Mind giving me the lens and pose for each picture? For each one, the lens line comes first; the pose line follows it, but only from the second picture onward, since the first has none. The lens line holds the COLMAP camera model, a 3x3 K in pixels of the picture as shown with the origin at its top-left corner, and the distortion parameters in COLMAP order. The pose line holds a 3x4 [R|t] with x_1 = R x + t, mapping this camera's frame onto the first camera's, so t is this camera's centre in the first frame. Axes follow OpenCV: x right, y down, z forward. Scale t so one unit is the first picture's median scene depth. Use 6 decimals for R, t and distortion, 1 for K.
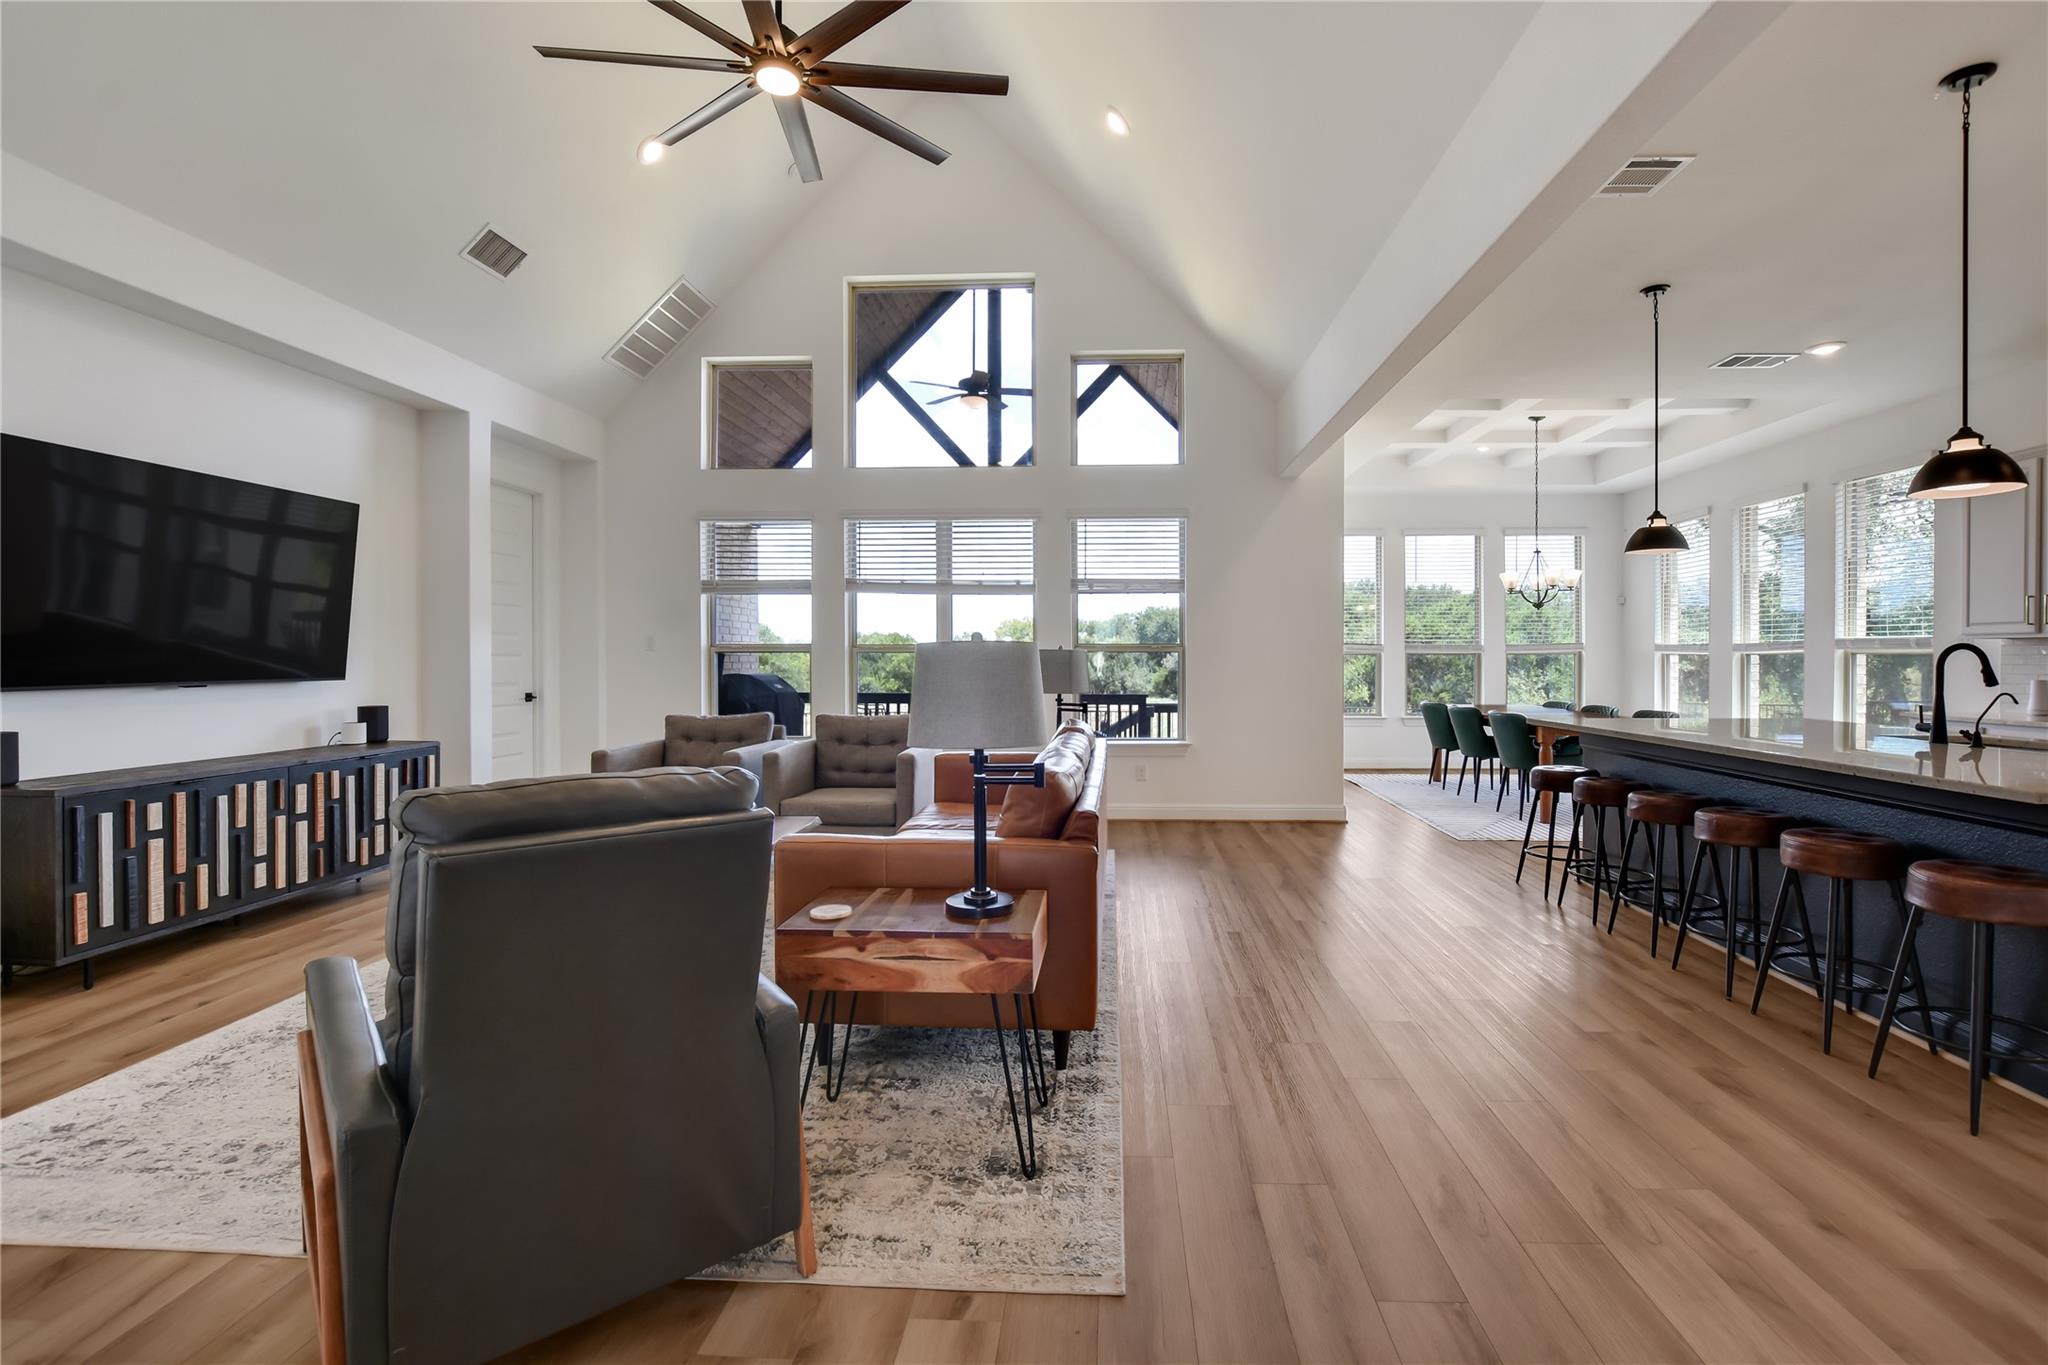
lens RADIAL K [[928.0, 0, 1069.5], [0, 928.0, 665.7], [0, 0, 1]] dist [-0.023042, 0.001040]
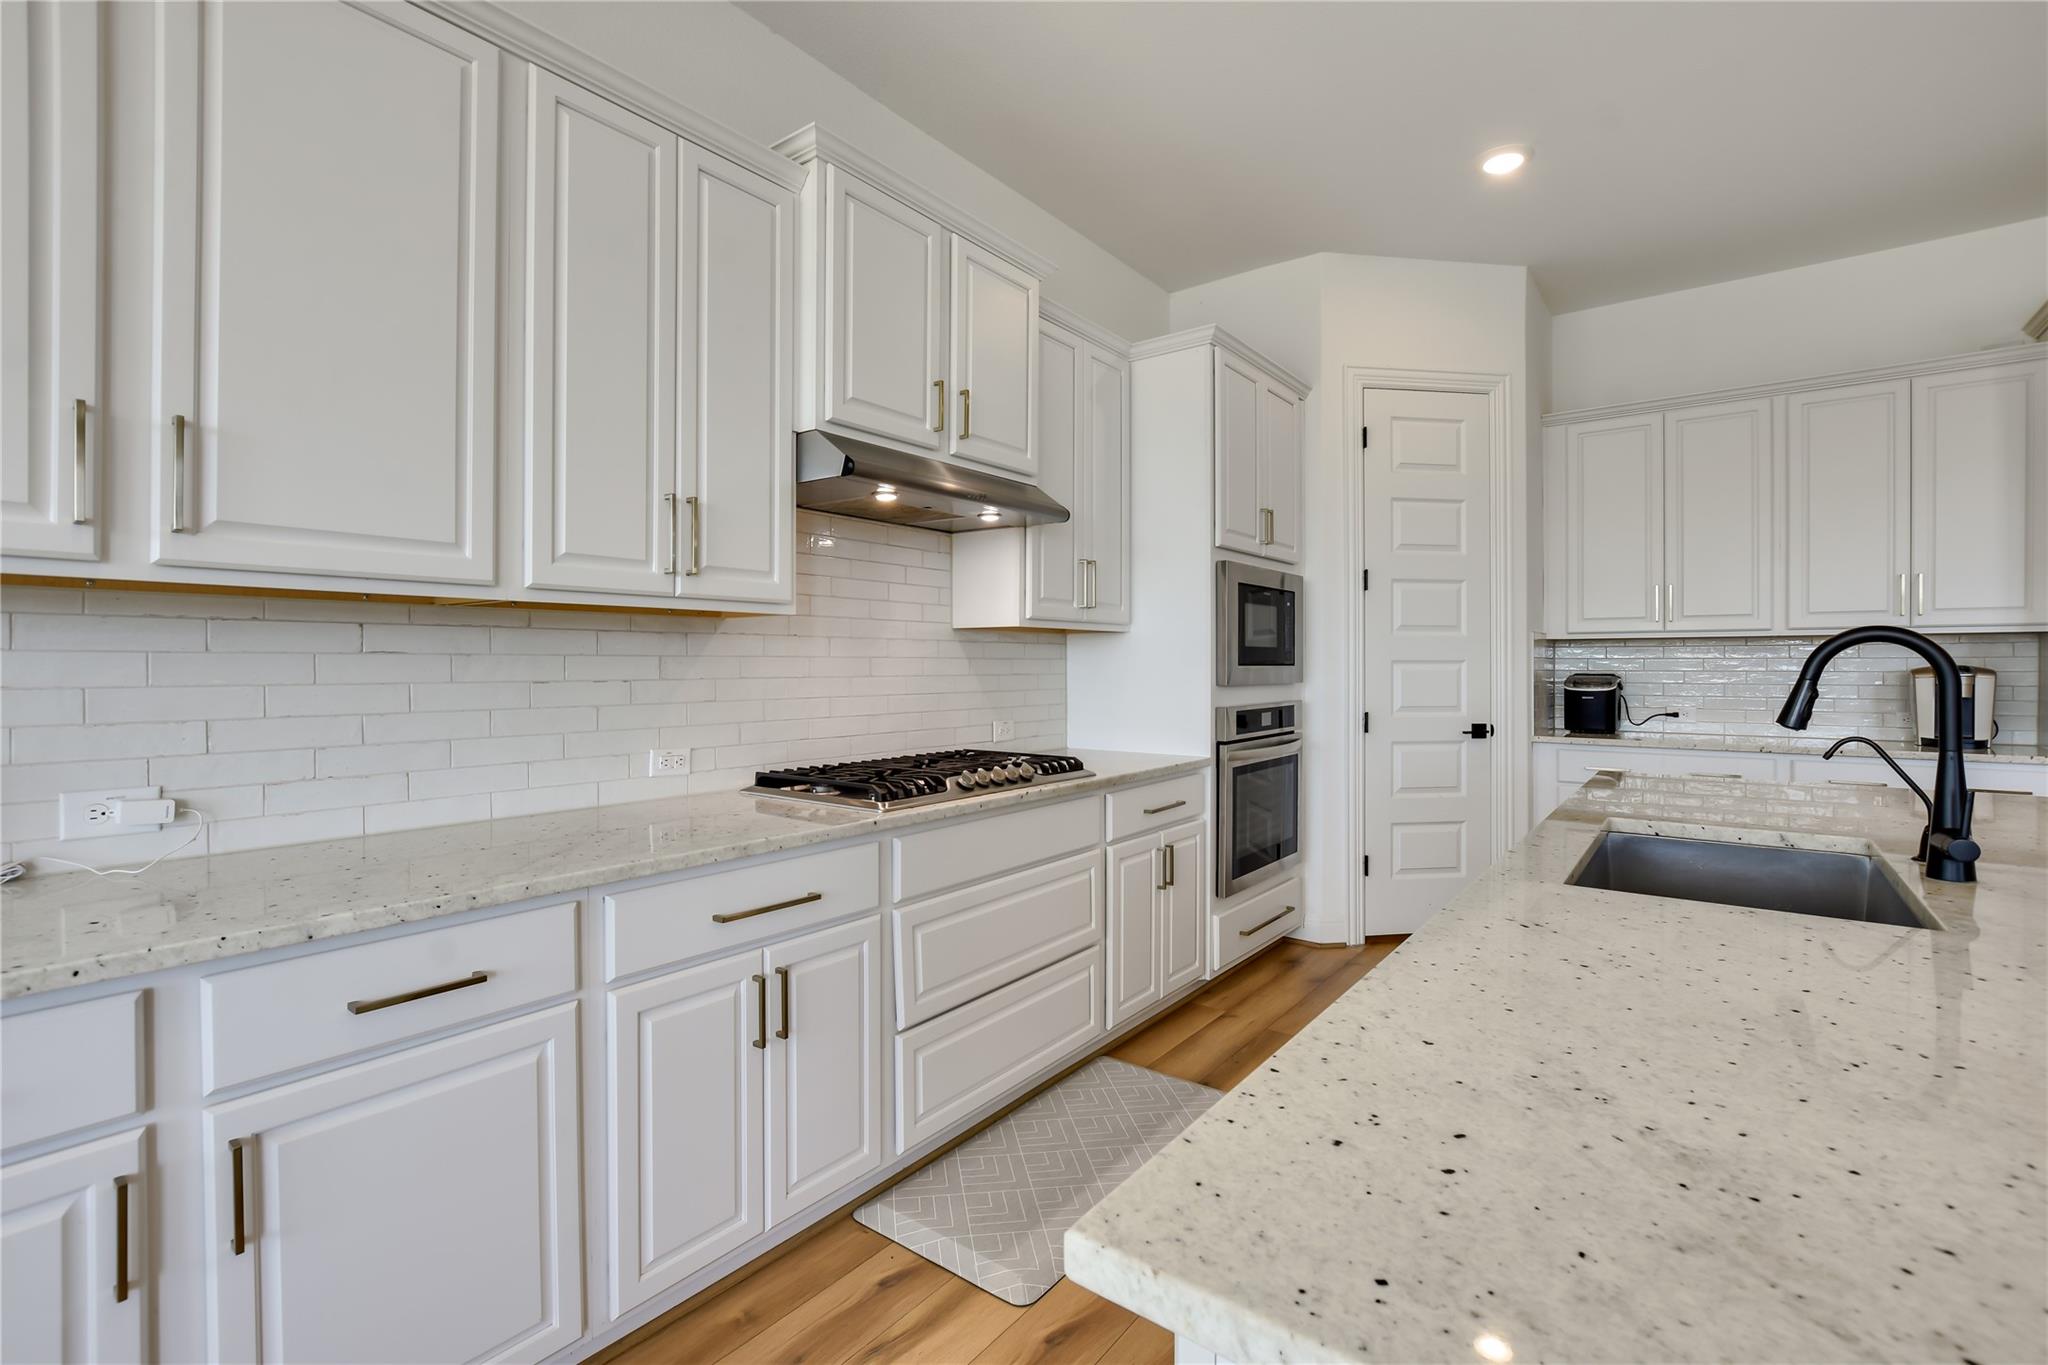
lens RADIAL K [[906.8, 0, 1024.0], [0, 906.8, 666.9], [0, 0, 1]] dist [-0.022720, 0.000964]
pose [[-0.815556, -0.001073, 0.578677, 0.833237], [0.003983, 0.999964, 0.007467, -0.007812], [-0.578664, 0.008395, -0.815523, 1.211530]]
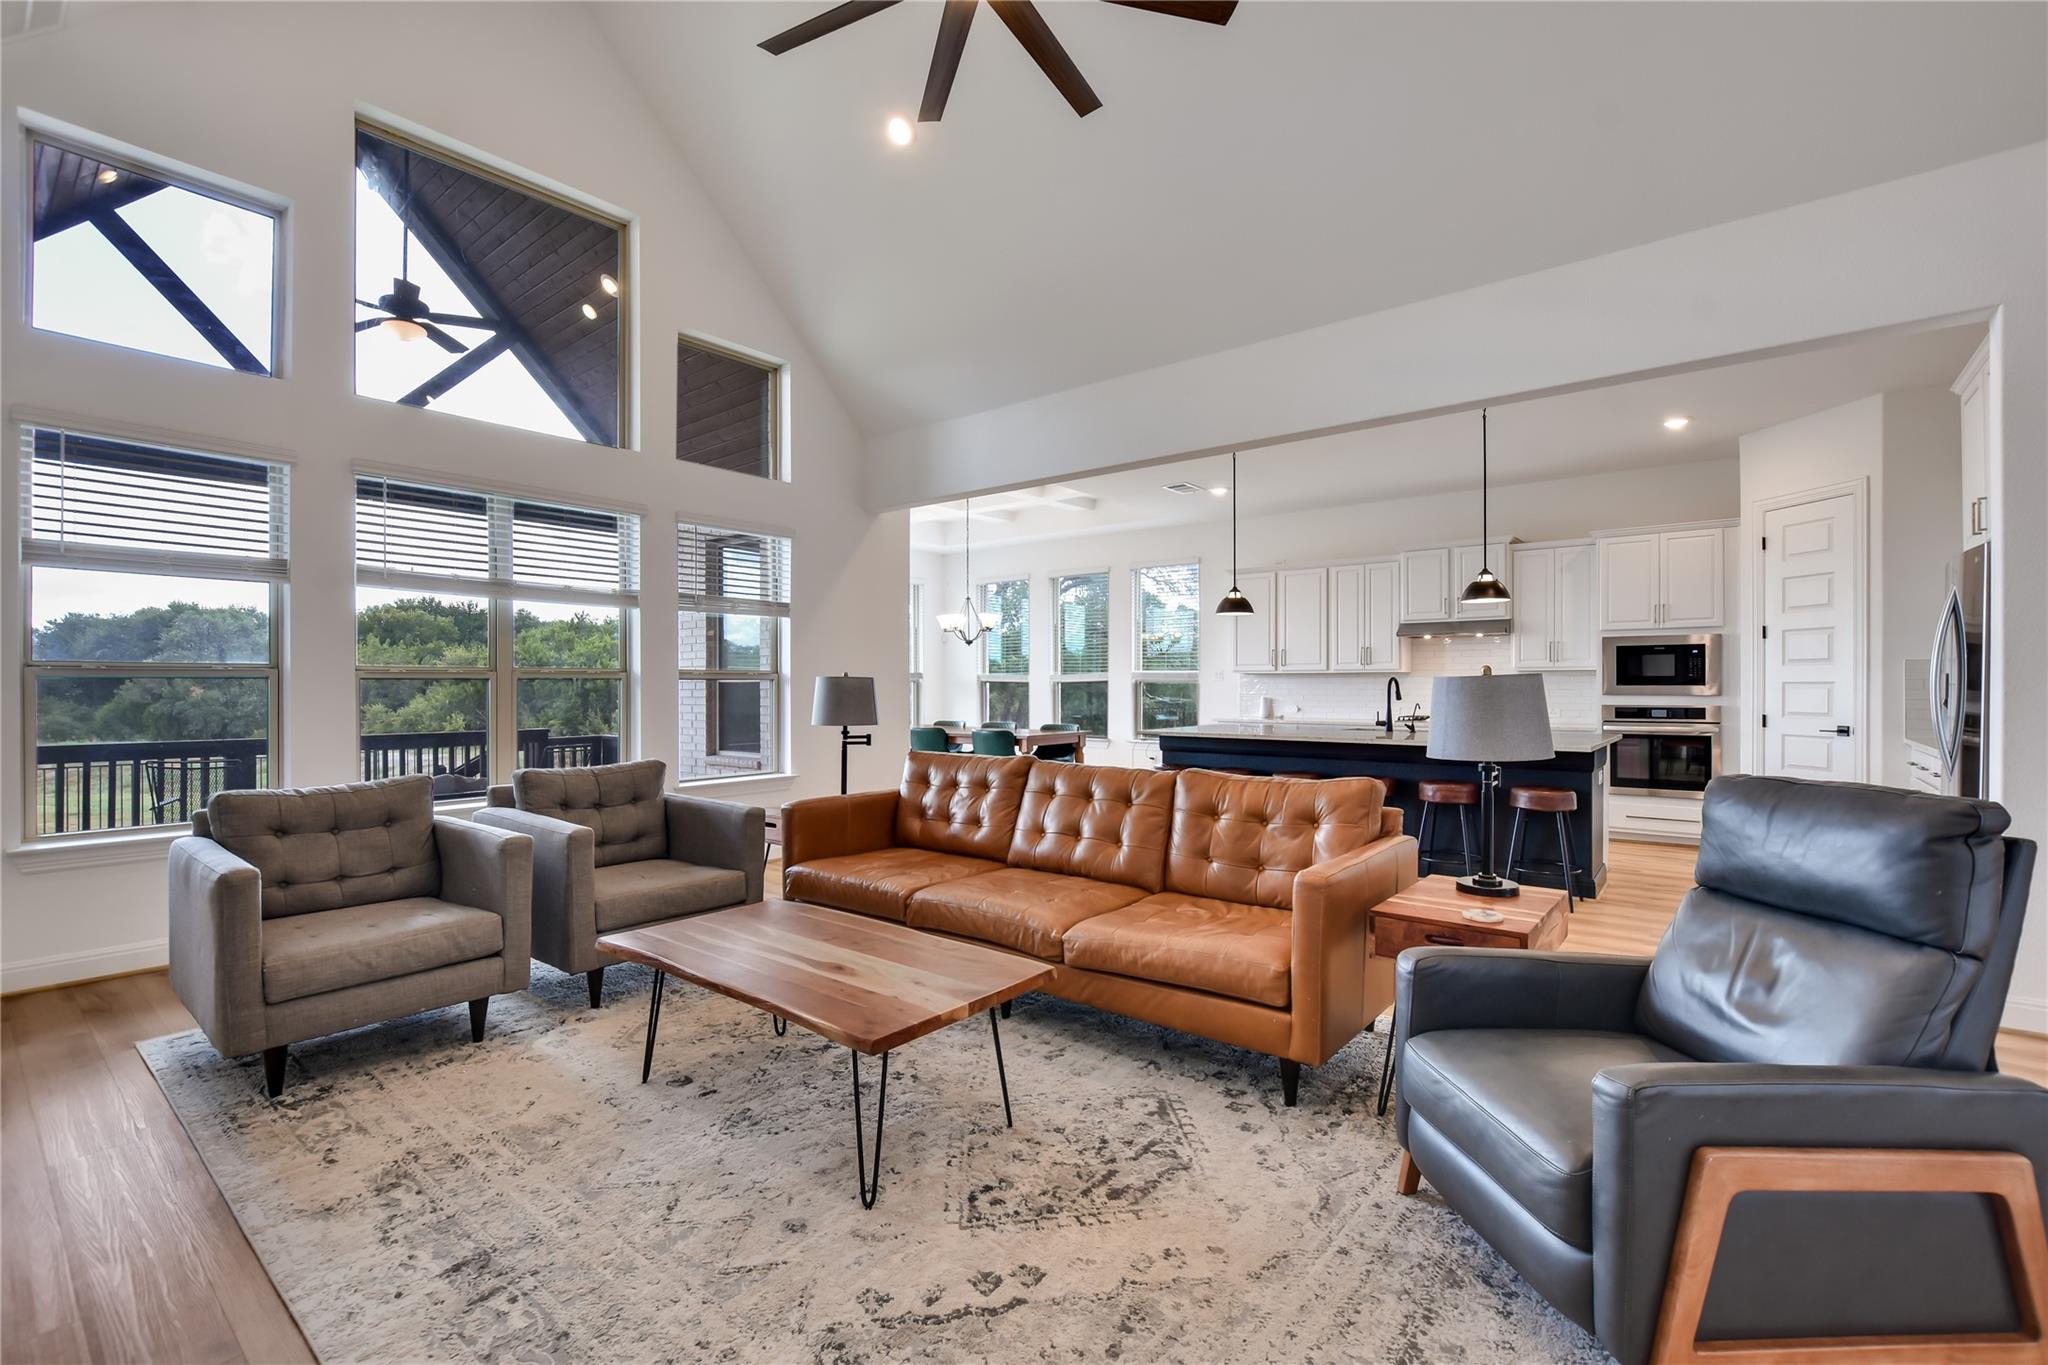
lens RADIAL K [[886.7, 0, 1042.7], [0, 886.7, 677.0], [0, 0, 1]] dist [-0.001054, 0.000304]
pose [[0.589128, 0.004704, 0.808026, -0.710518], [0.008270, 0.999896, -0.011851, -0.007336], [-0.807998, 0.013665, 0.589027, 0.399662]]
